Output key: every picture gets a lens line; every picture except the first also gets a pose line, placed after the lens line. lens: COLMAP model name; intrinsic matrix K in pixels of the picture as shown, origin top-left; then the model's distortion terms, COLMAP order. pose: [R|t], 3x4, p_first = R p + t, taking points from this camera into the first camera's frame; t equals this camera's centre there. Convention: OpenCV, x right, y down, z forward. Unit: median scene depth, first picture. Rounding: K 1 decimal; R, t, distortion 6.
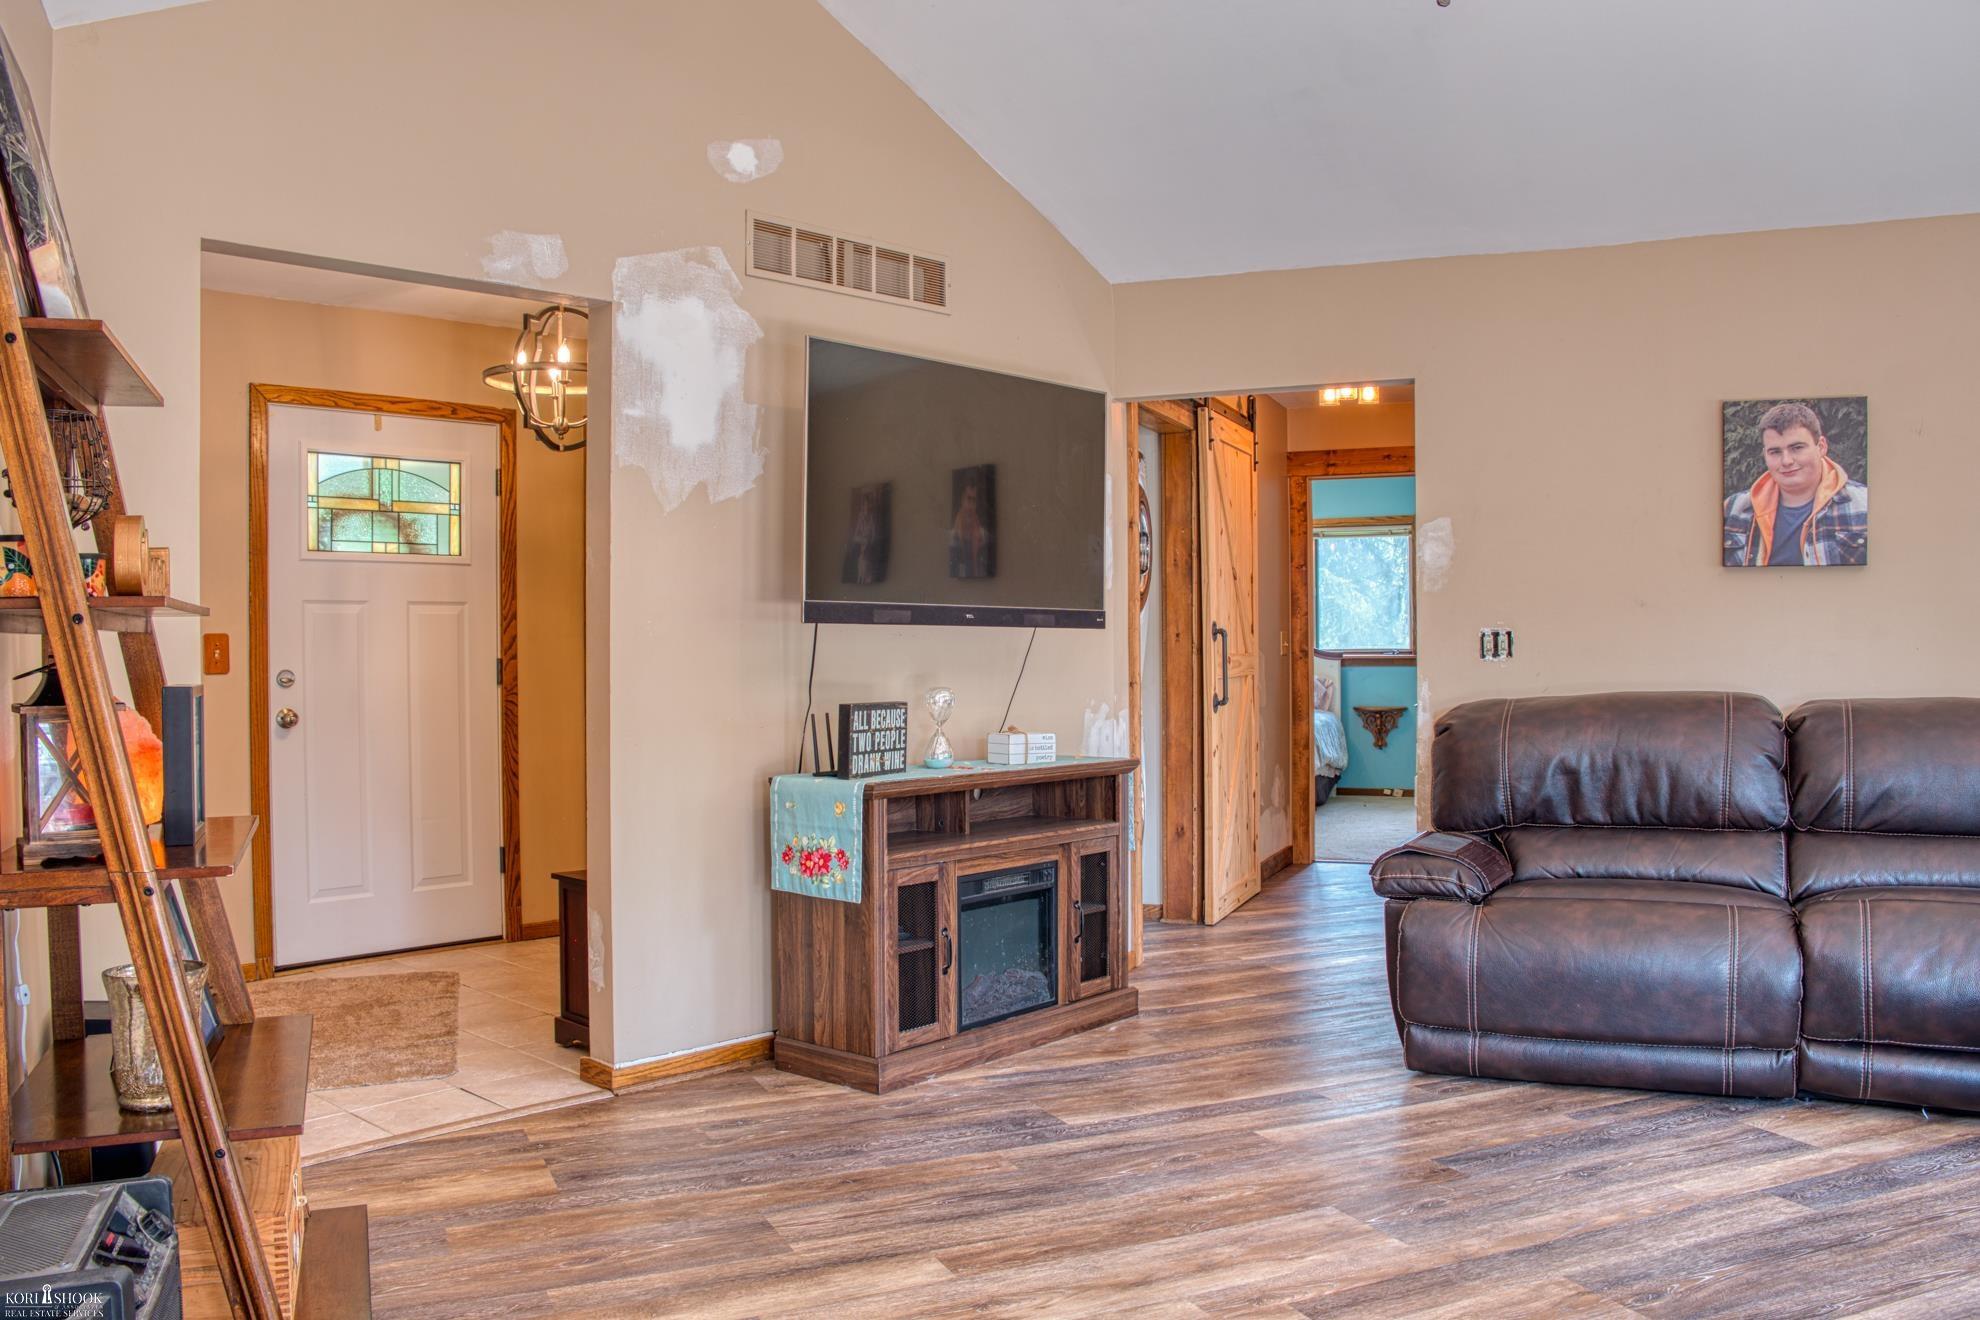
lens RADIAL K [[1550.5, 0, 988.5], [0, 1550.5, 663.9], [0, 0, 1]] dist [-0.150208, 0.106158]
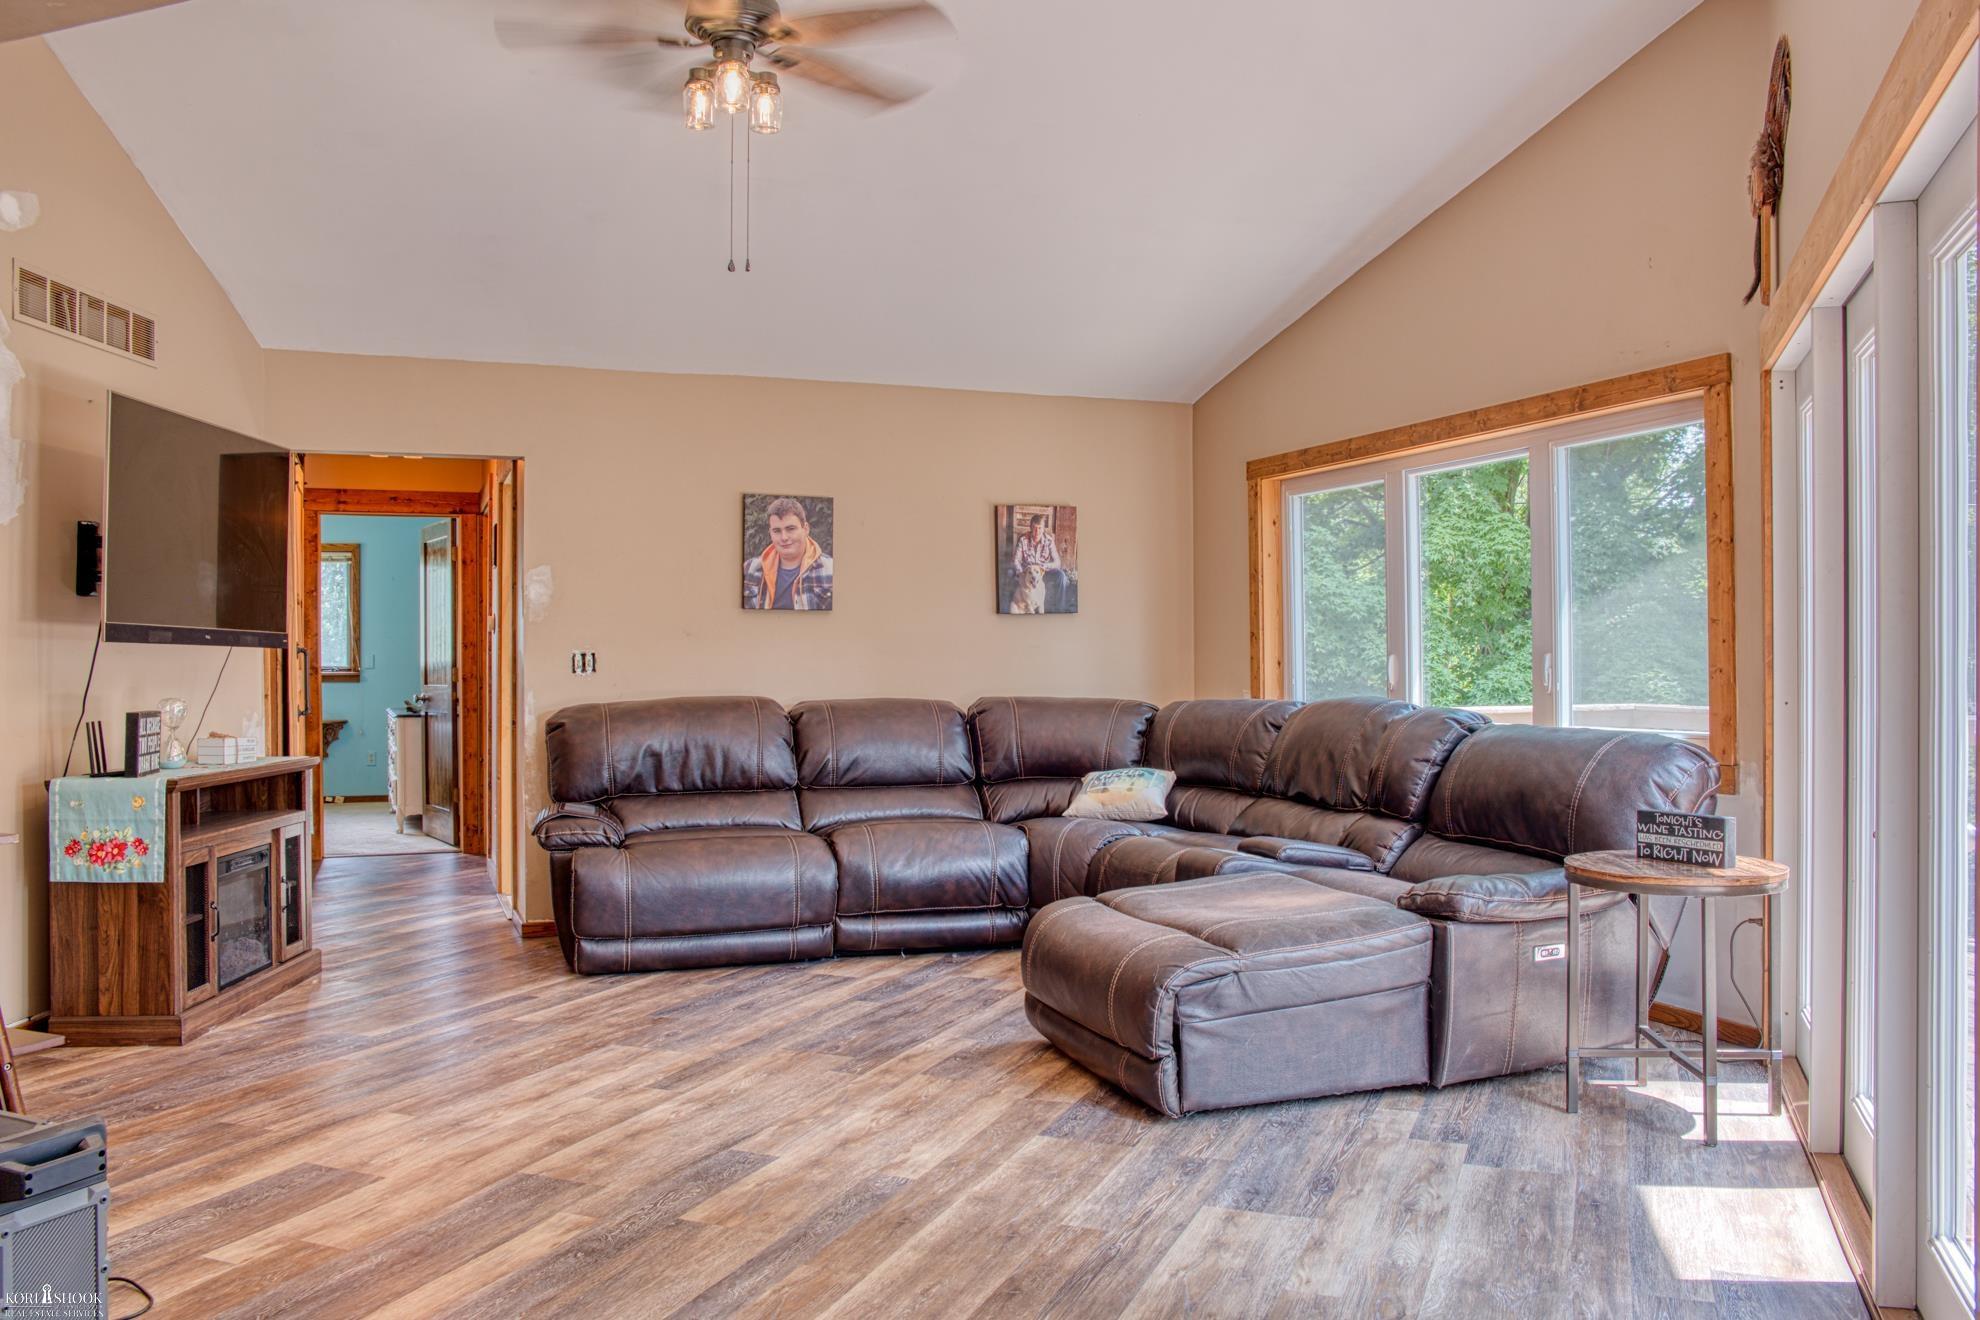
lens RADIAL K [[1550.5, 0, 996.4], [0, 1550.5, 659.9], [0, 0, 1]] dist [-0.150208, 0.106158]
pose [[0.714512, 0.005389, 0.699602, -0.407974], [0.005062, 0.999904, -0.012871, 0.004364], [-0.699605, 0.012738, 0.714417, -0.240961]]
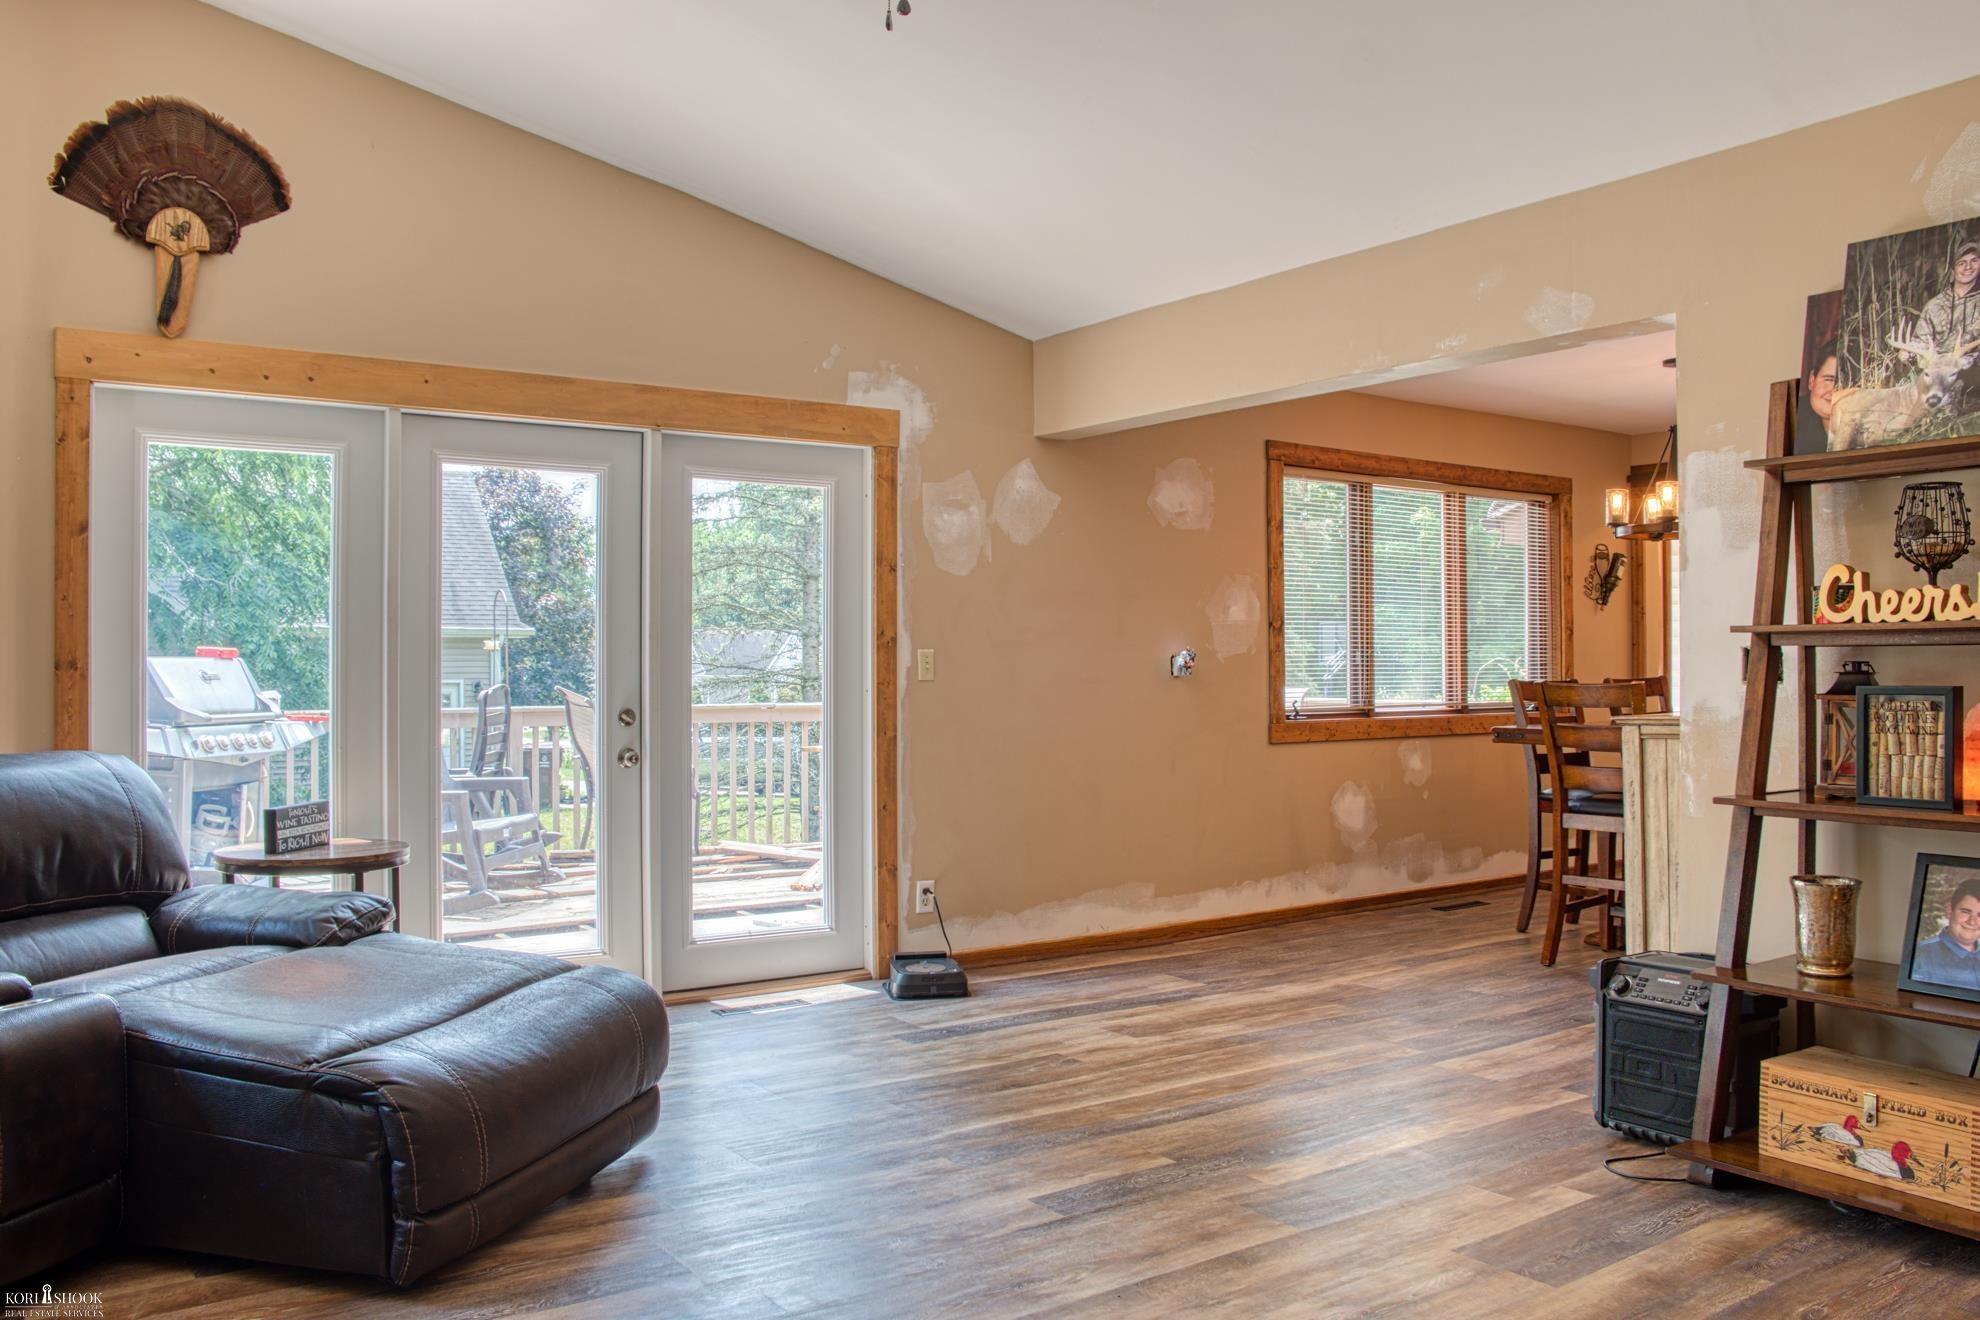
lens RADIAL K [[1550.5, 0, 978.1], [0, 1550.5, 657.2], [0, 0, 1]] dist [-0.150208, 0.106158]
pose [[-0.983100, 0.010540, -0.182766, 0.310598], [0.009123, 0.999921, 0.008596, -0.018624], [0.182842, 0.006784, -0.983119, 1.314222]]
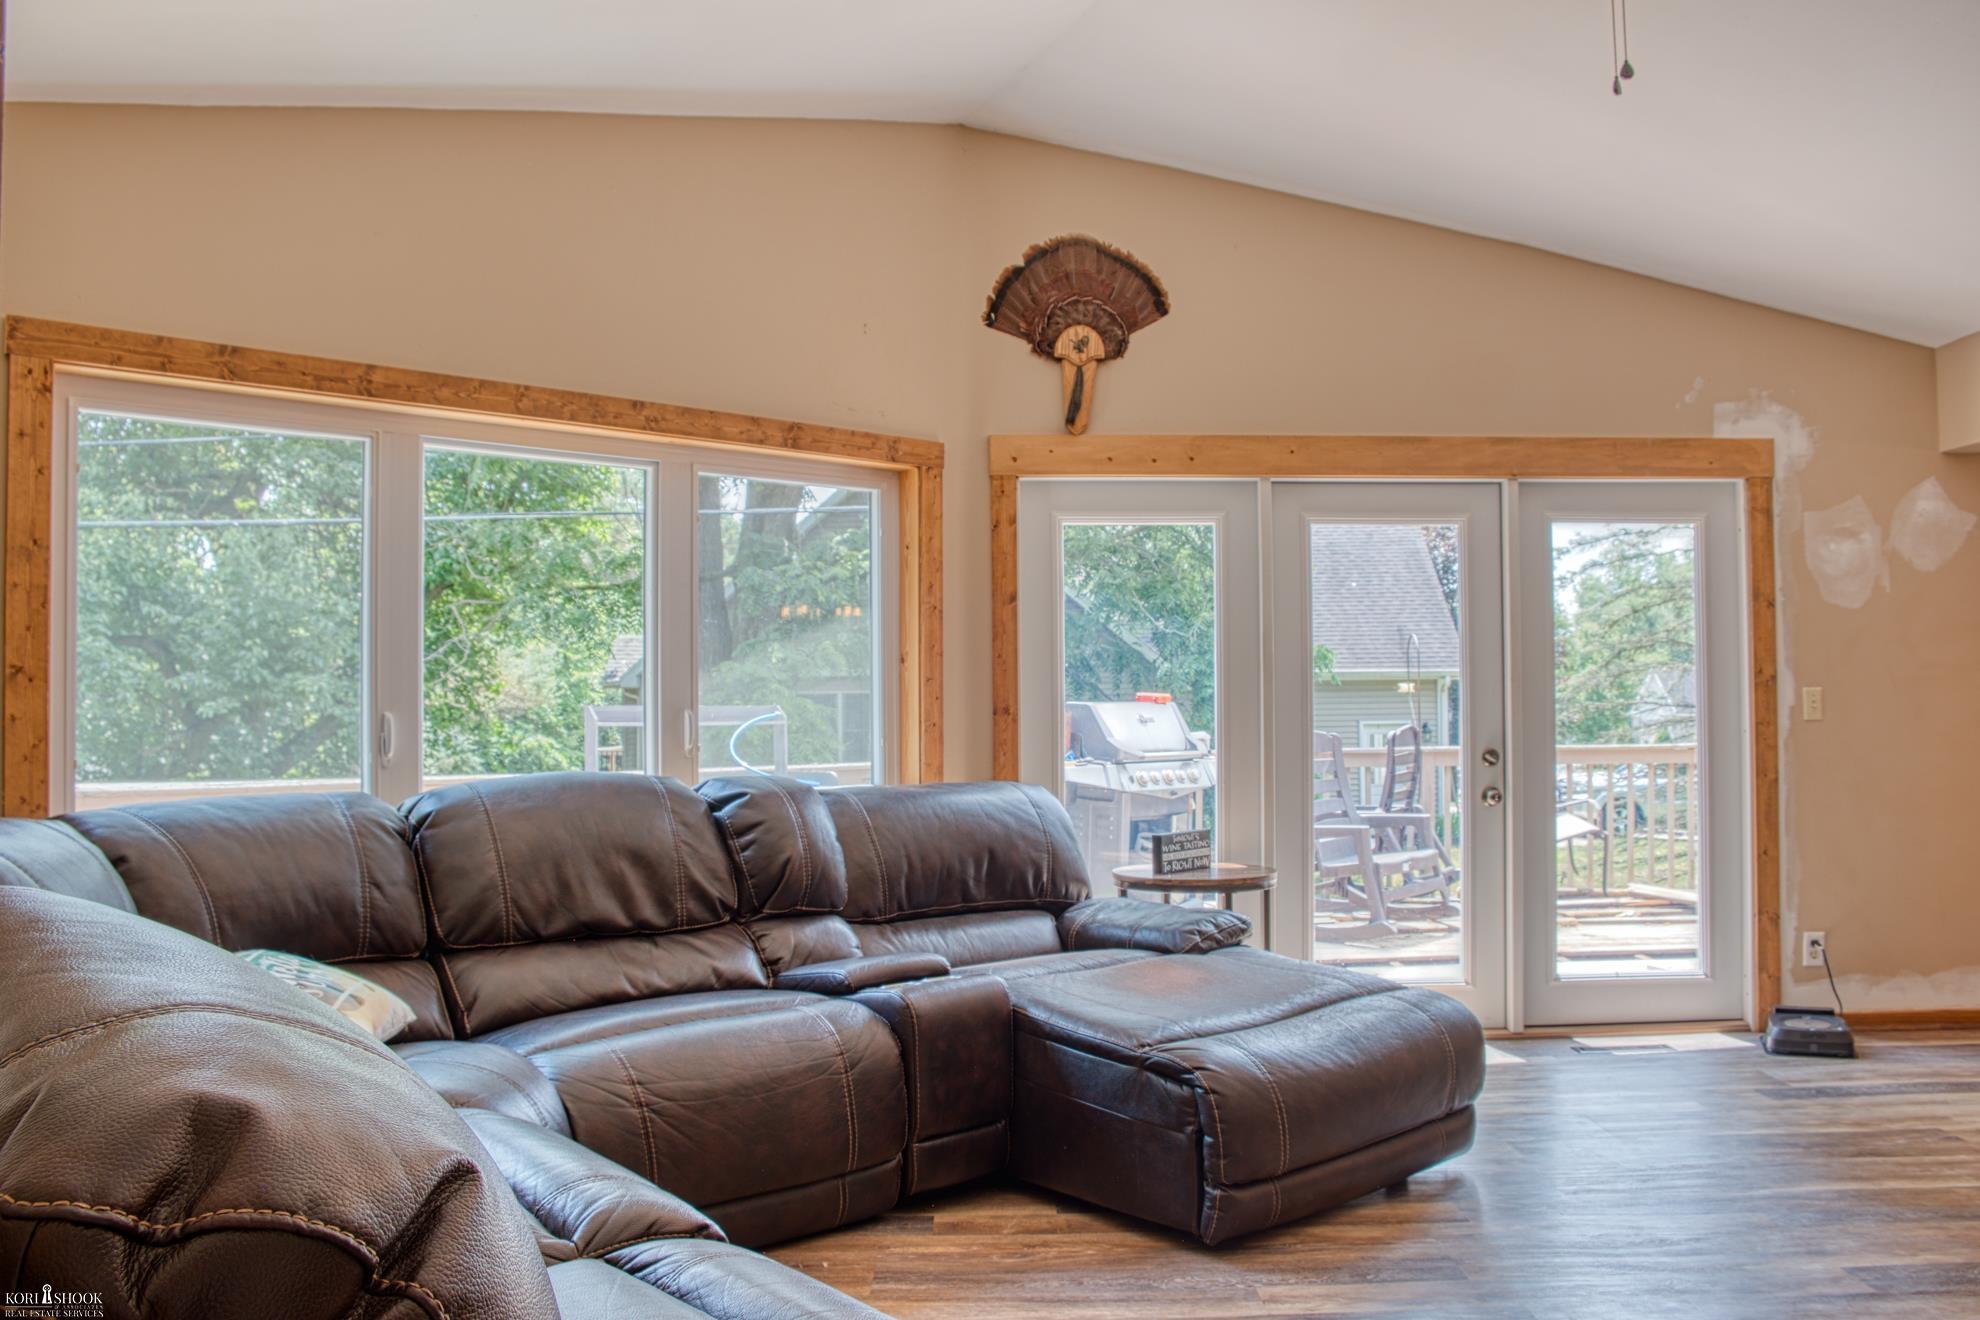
lens RADIAL K [[1550.5, 0, 1004.4], [0, 1550.5, 660.4], [0, 0, 1]] dist [-0.150208, 0.106158]
pose [[-0.915117, 0.029815, 0.402084, 0.213788], [0.021652, 0.999457, -0.024833, -0.020328], [-0.402606, -0.014019, -0.915266, 1.383425]]
